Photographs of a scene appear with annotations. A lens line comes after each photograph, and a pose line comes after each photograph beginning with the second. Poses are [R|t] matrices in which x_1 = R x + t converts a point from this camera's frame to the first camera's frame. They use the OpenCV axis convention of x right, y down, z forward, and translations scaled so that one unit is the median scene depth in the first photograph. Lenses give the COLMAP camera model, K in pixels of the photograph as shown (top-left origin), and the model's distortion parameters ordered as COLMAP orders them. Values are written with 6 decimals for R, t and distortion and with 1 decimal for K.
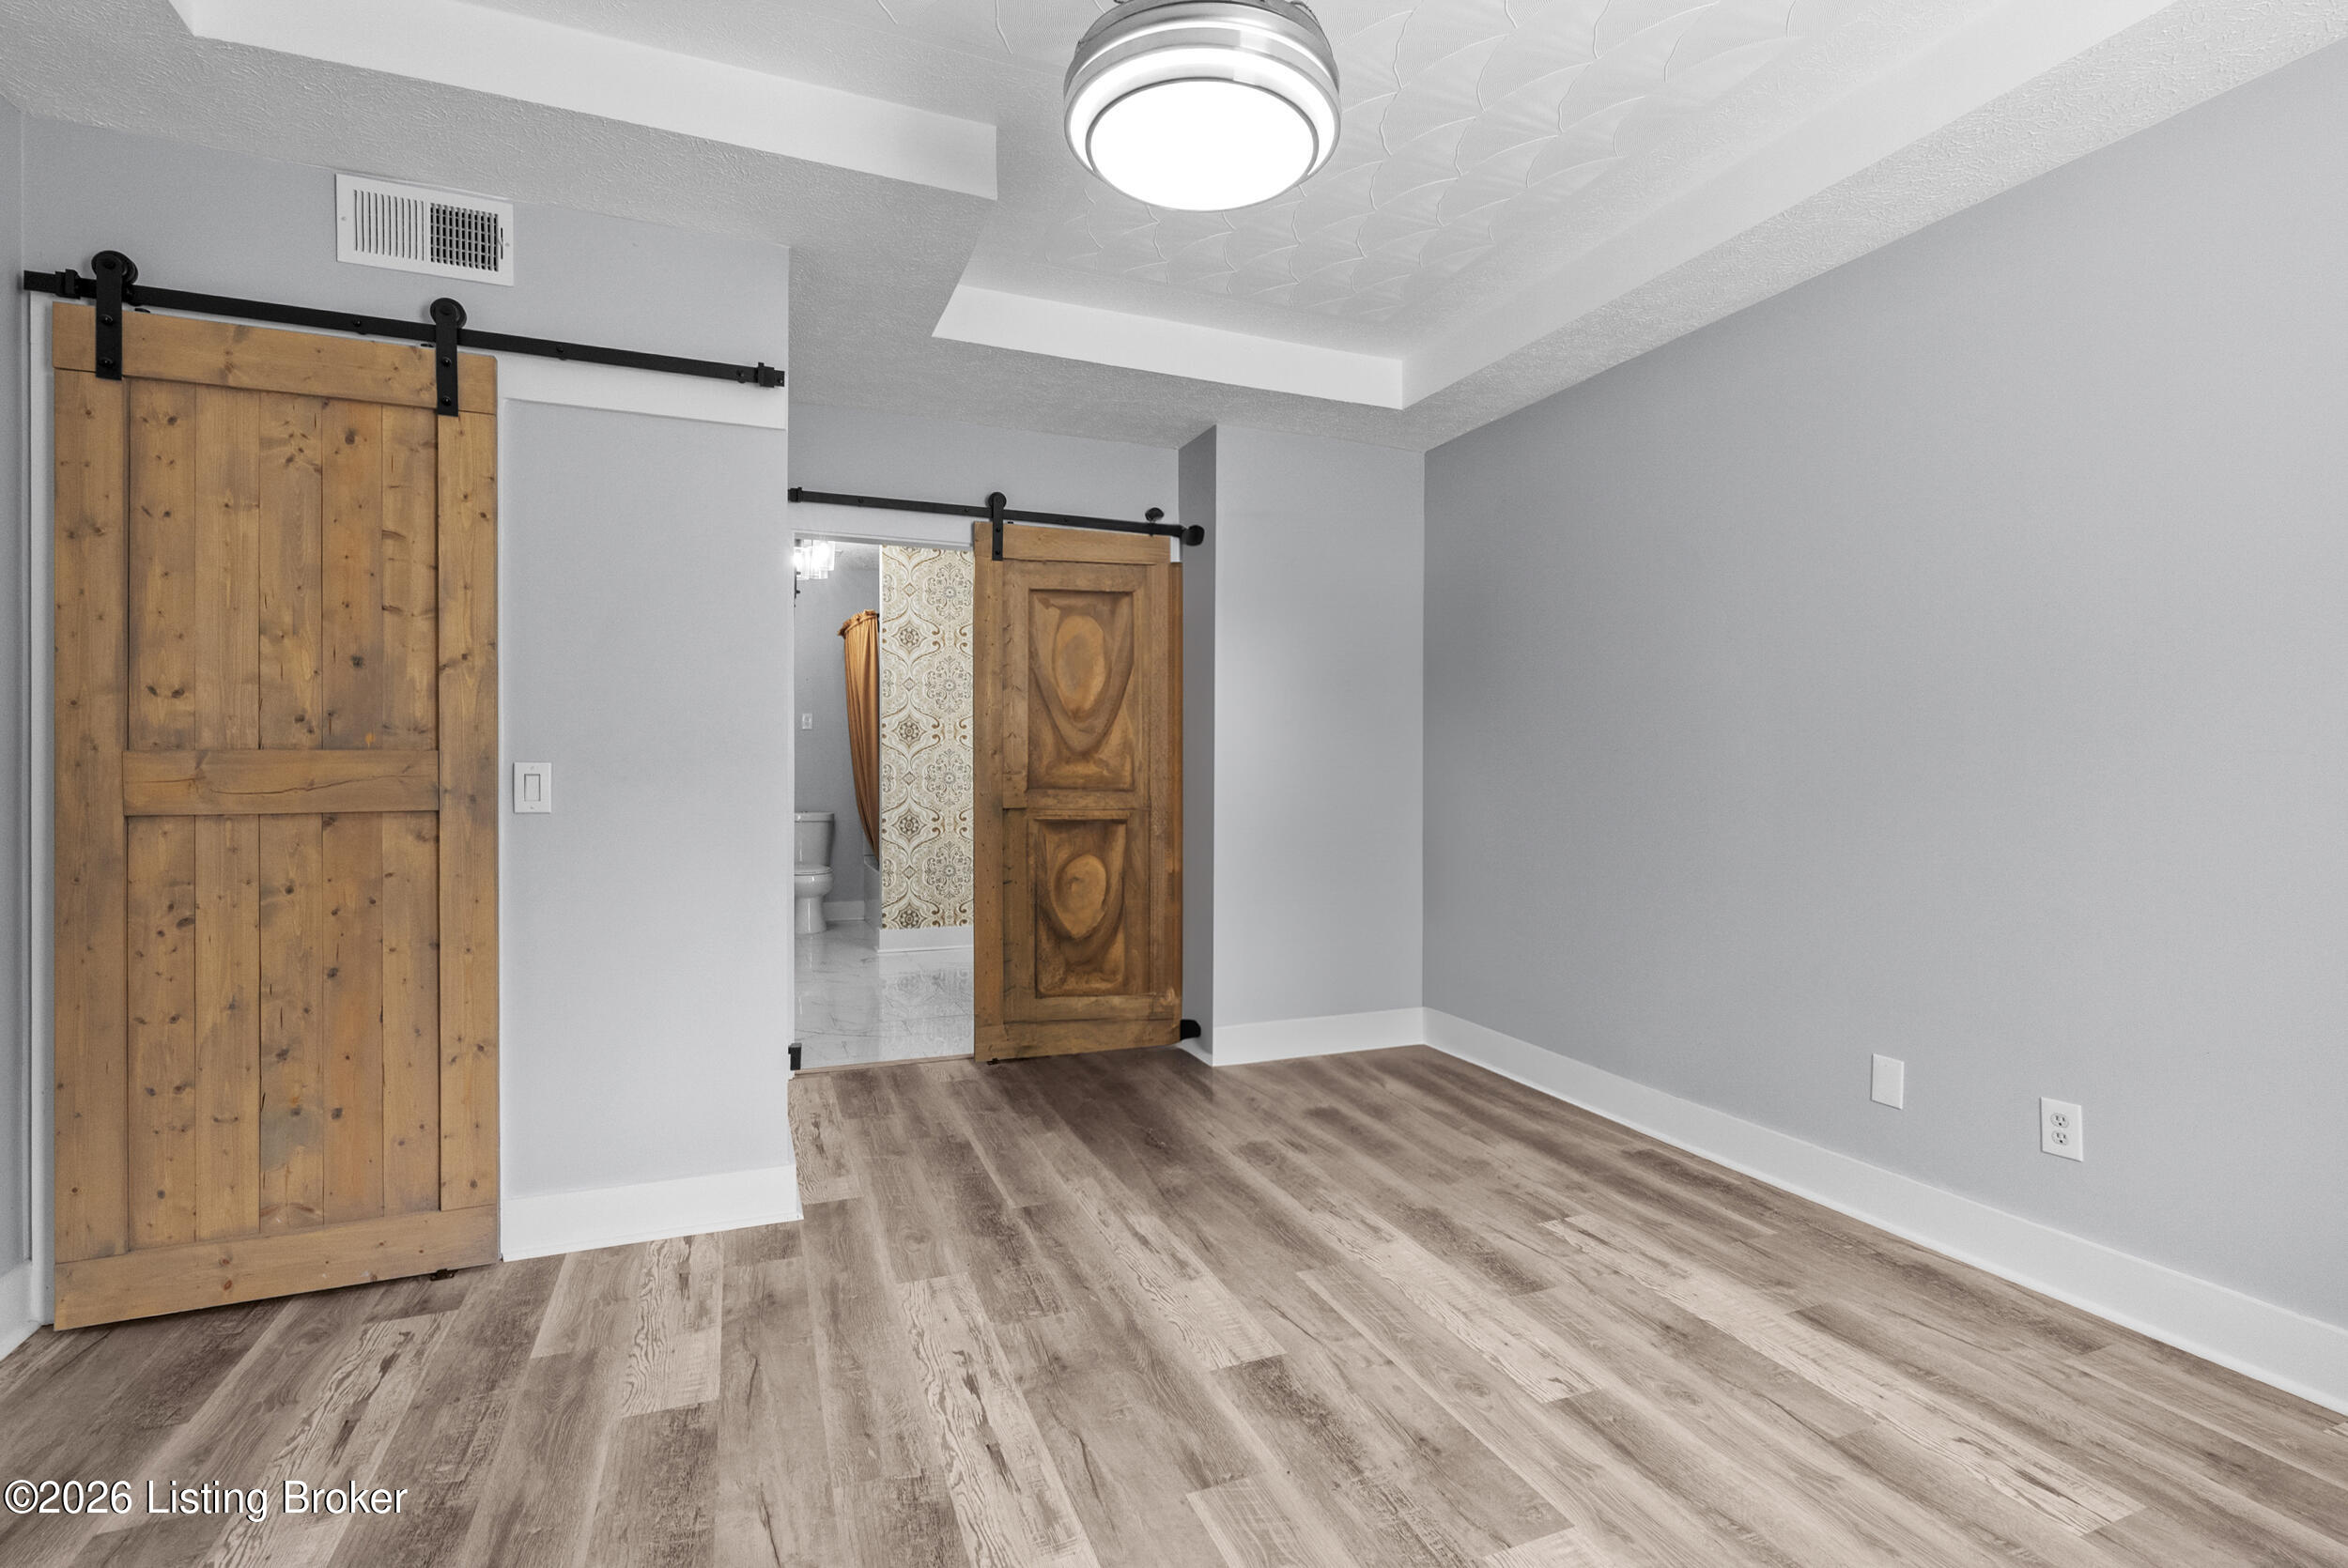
lens RADIAL K [[1087.0, 0, 1176.6], [0, 1087.0, 780.9], [0, 0, 1]] dist [-0.006931, 0.003164]
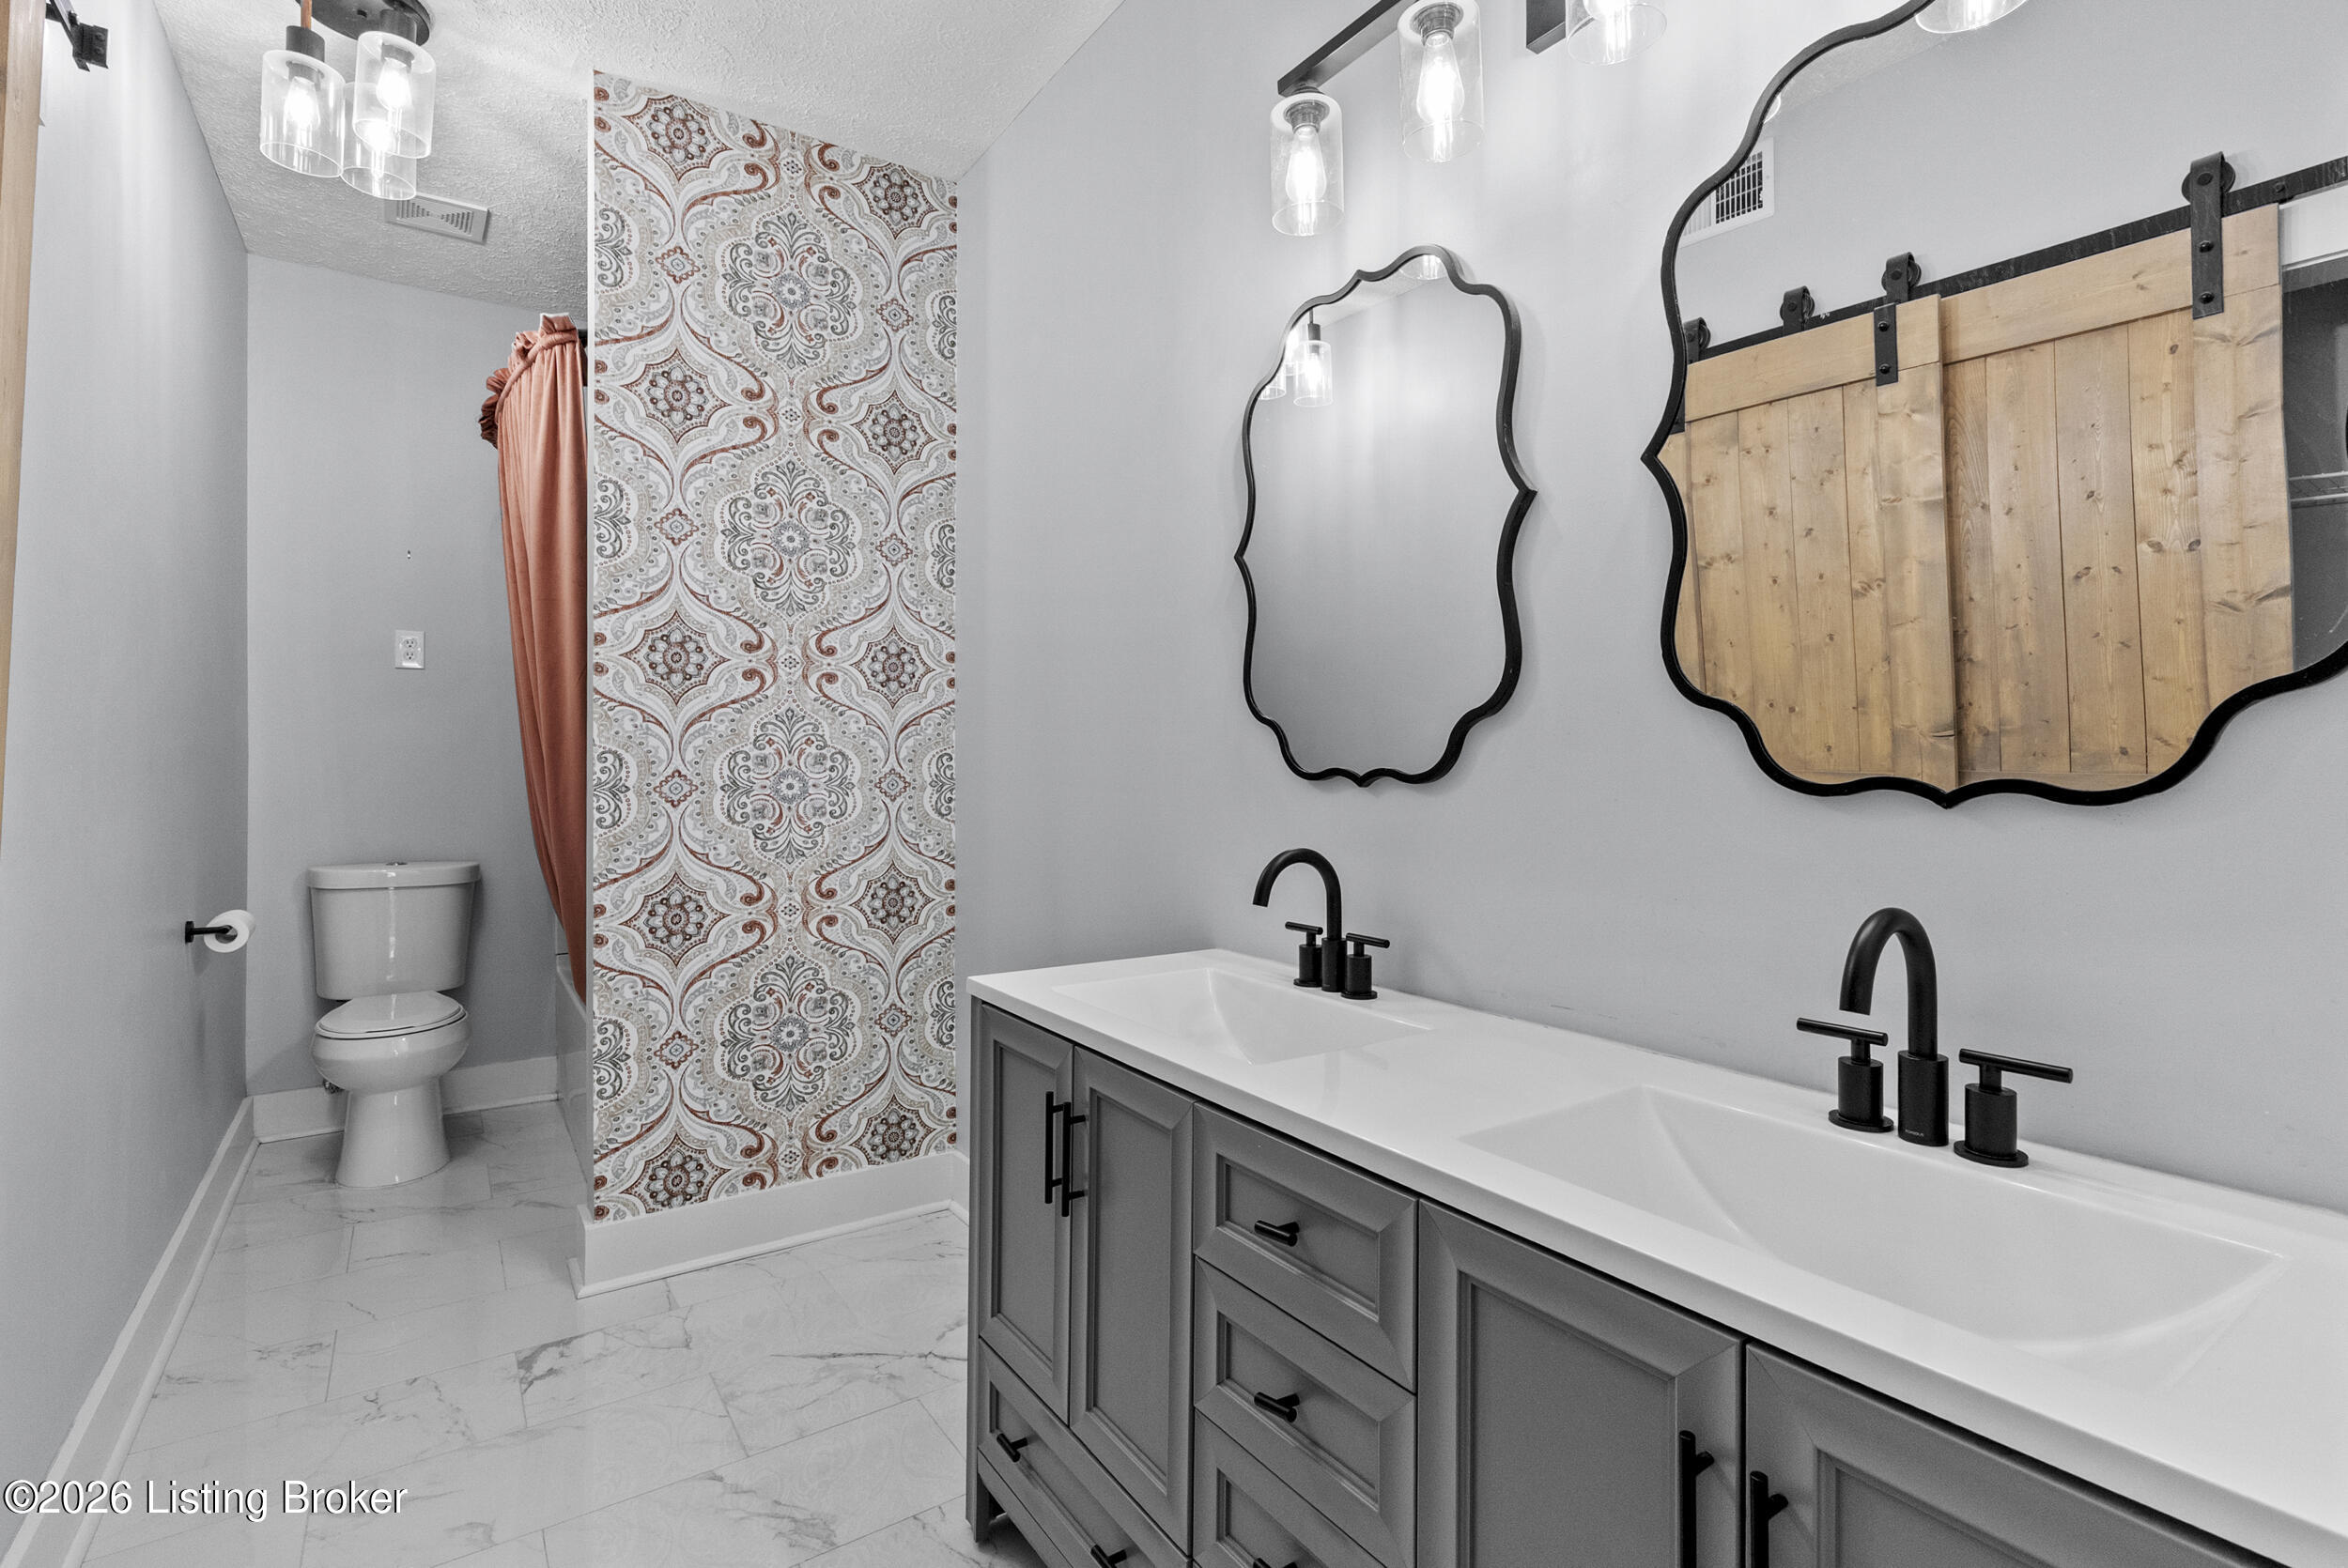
lens RADIAL K [[1087.0, 0, 1168.2], [0, 1087.0, 773.1], [0, 0, 1]] dist [-0.006931, 0.003164]
pose [[0.976988, -0.002032, 0.213285, -0.163149], [0.003735, 0.999964, -0.007581, -0.004191], [-0.213262, 0.008203, 0.976961, 0.612955]]
